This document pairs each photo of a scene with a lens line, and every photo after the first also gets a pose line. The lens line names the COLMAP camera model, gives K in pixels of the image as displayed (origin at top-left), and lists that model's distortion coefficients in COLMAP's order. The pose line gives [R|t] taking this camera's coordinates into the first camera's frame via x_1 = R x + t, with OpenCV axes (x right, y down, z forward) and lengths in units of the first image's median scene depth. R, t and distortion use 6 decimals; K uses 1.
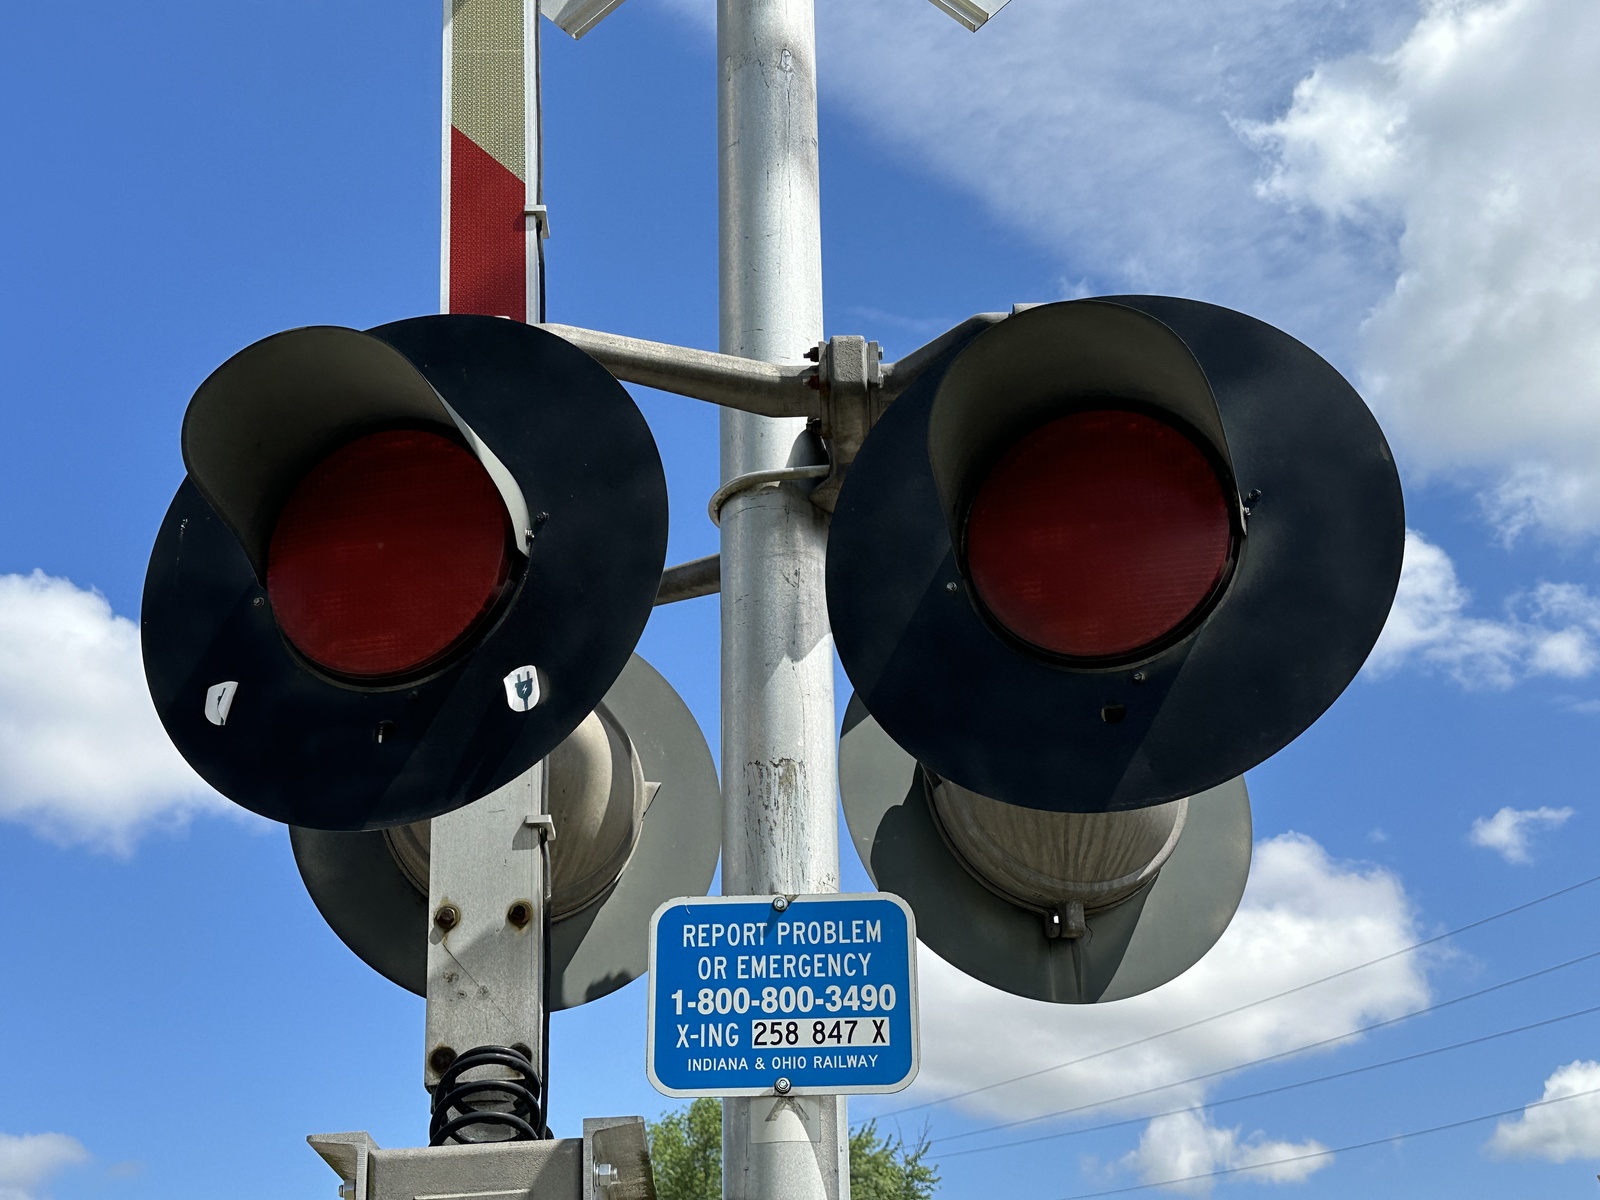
lens RADIAL K [[2058.8, 0, 803.8], [0, 2058.8, 599.1], [0, 0, 1]] dist [0.133911, -0.004636]
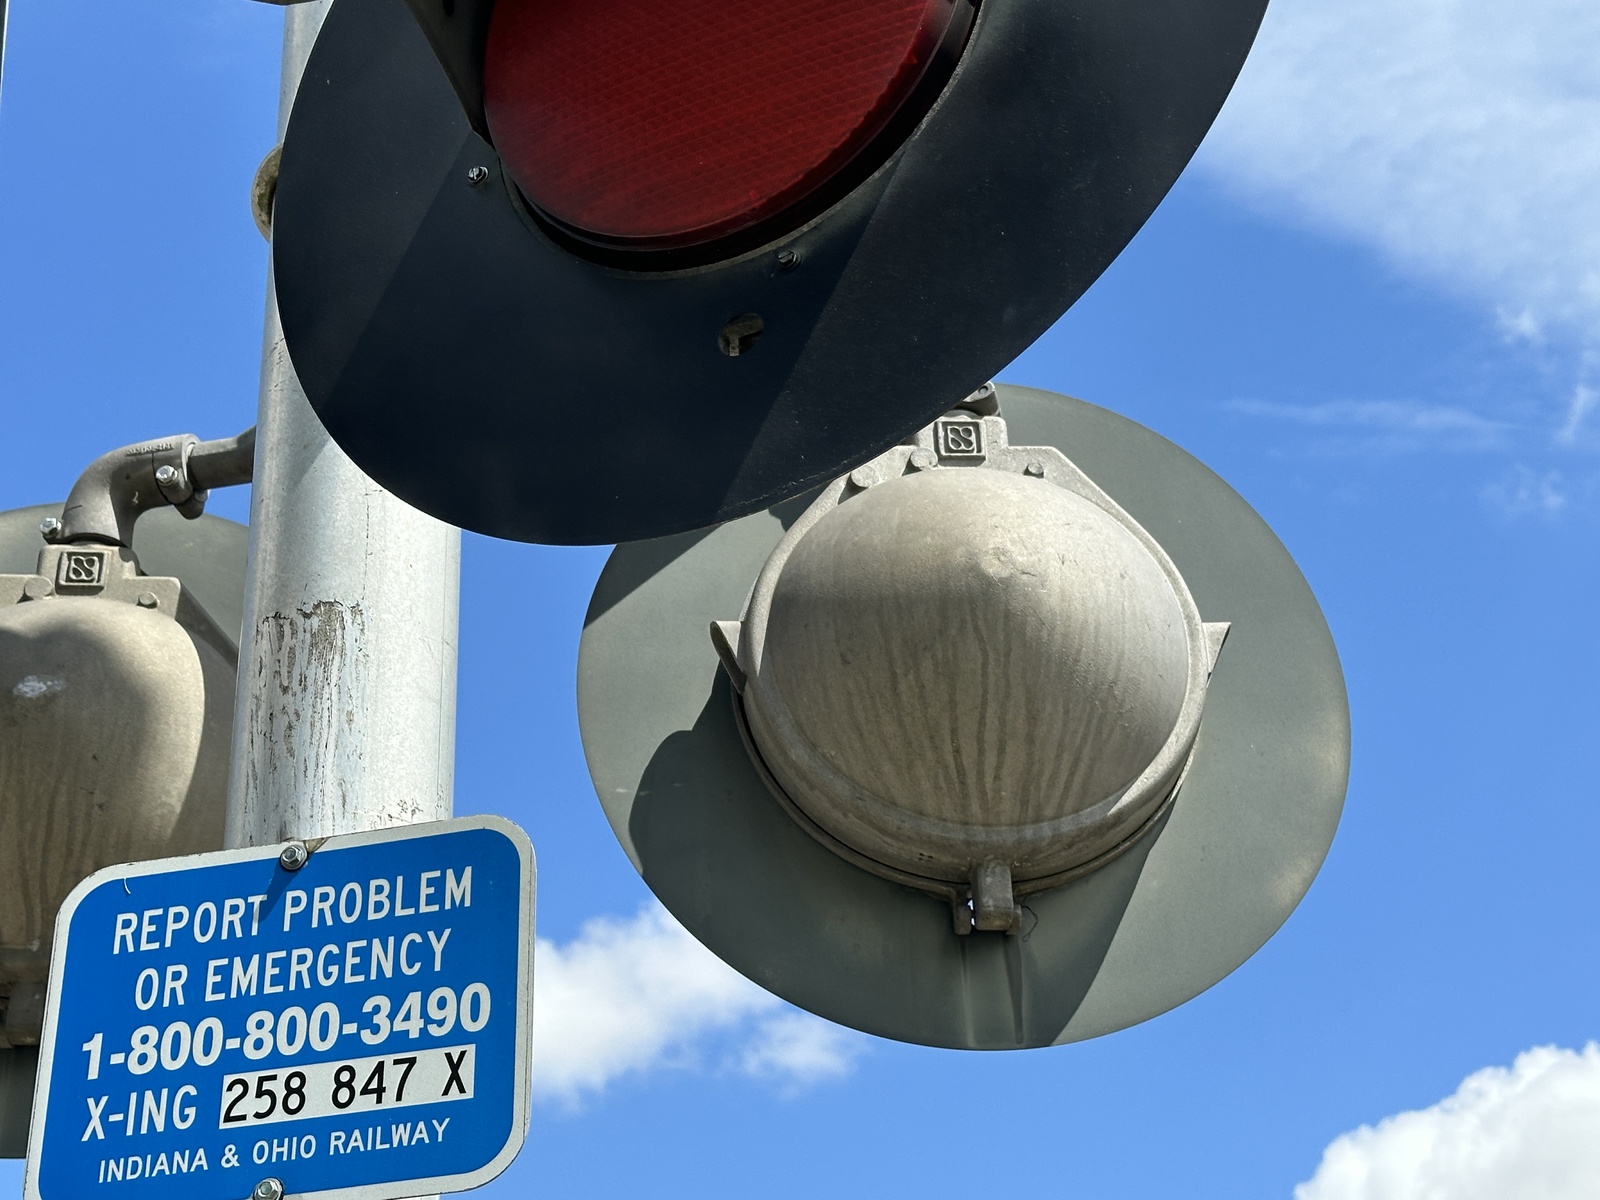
lens RADIAL K [[2573.0, 0, 803.3], [0, 2573.0, 609.3], [0, 0, 1]] dist [0.188363, -0.329793]
pose [[0.983893, -0.106690, -0.143430, 0.220661], [0.096345, 0.992346, -0.077250, 0.150665], [0.150574, 0.062187, 0.986641, 0.370281]]
